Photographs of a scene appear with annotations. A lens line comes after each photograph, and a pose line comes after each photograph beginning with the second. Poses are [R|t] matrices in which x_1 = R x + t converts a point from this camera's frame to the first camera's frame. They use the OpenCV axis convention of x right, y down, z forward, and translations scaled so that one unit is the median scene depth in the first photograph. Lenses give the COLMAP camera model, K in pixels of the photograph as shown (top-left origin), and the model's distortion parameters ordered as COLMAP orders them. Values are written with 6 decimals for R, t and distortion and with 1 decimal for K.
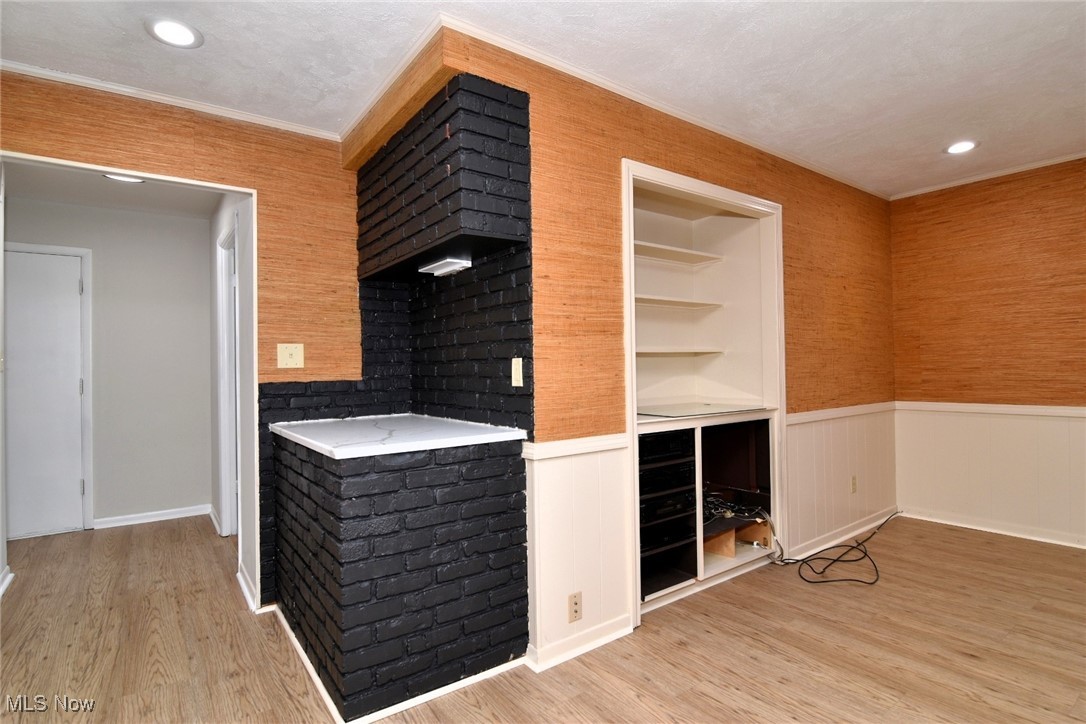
lens RADIAL K [[540.8, 0, 554.0], [0, 540.8, 360.6], [0, 0, 1]] dist [0.025043, -0.021468]
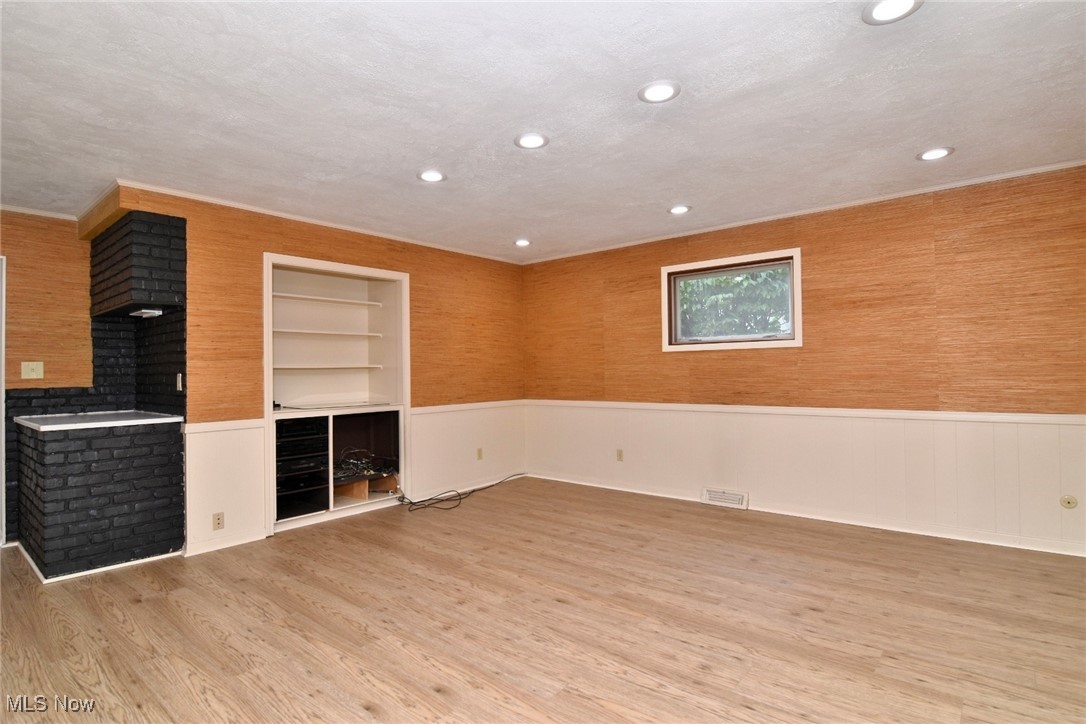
lens RADIAL K [[541.2, 0, 543.0], [0, 541.2, 362.0], [0, 0, 1]] dist [-0.005734, -0.000833]
pose [[0.976157, 0.006409, 0.216971, 0.516807], [-0.005356, 0.999971, -0.005444, -0.029259], [-0.217000, 0.004153, 0.976163, -0.674021]]
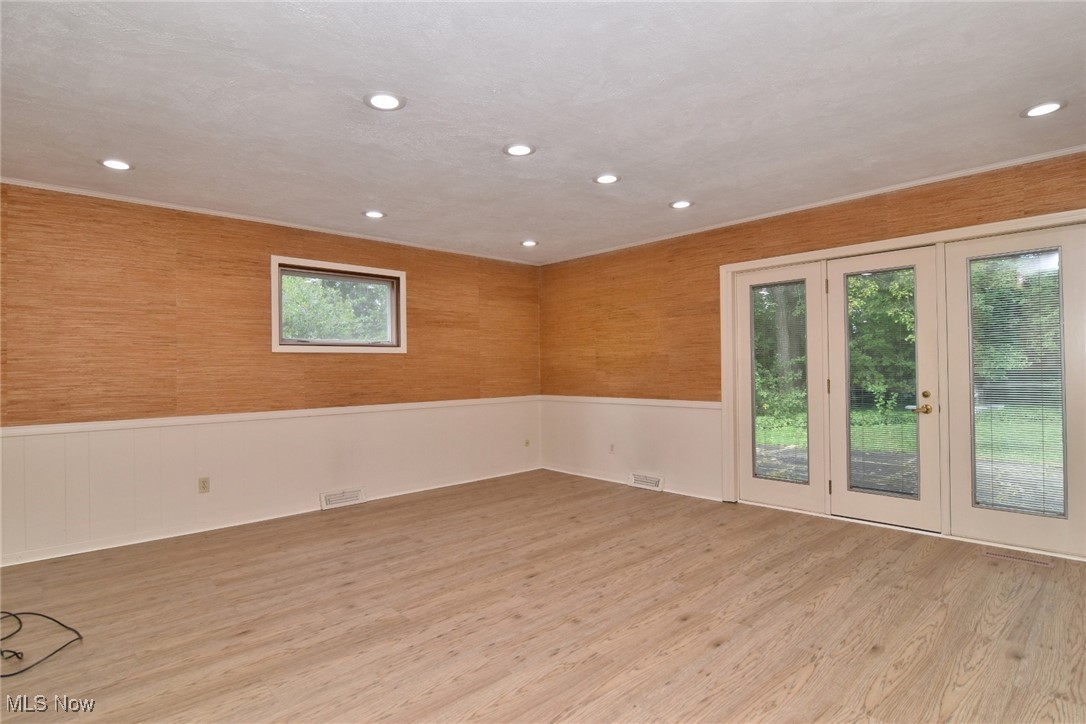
lens RADIAL K [[533.0, 0, 550.7], [0, 533.0, 359.9], [0, 0, 1]] dist [0.003751, -0.010477]
pose [[-0.080982, 0.034428, 0.996121, -0.306213], [0.001495, 0.999406, -0.034420, 0.001906], [-0.996714, -0.001298, -0.080986, 0.312704]]
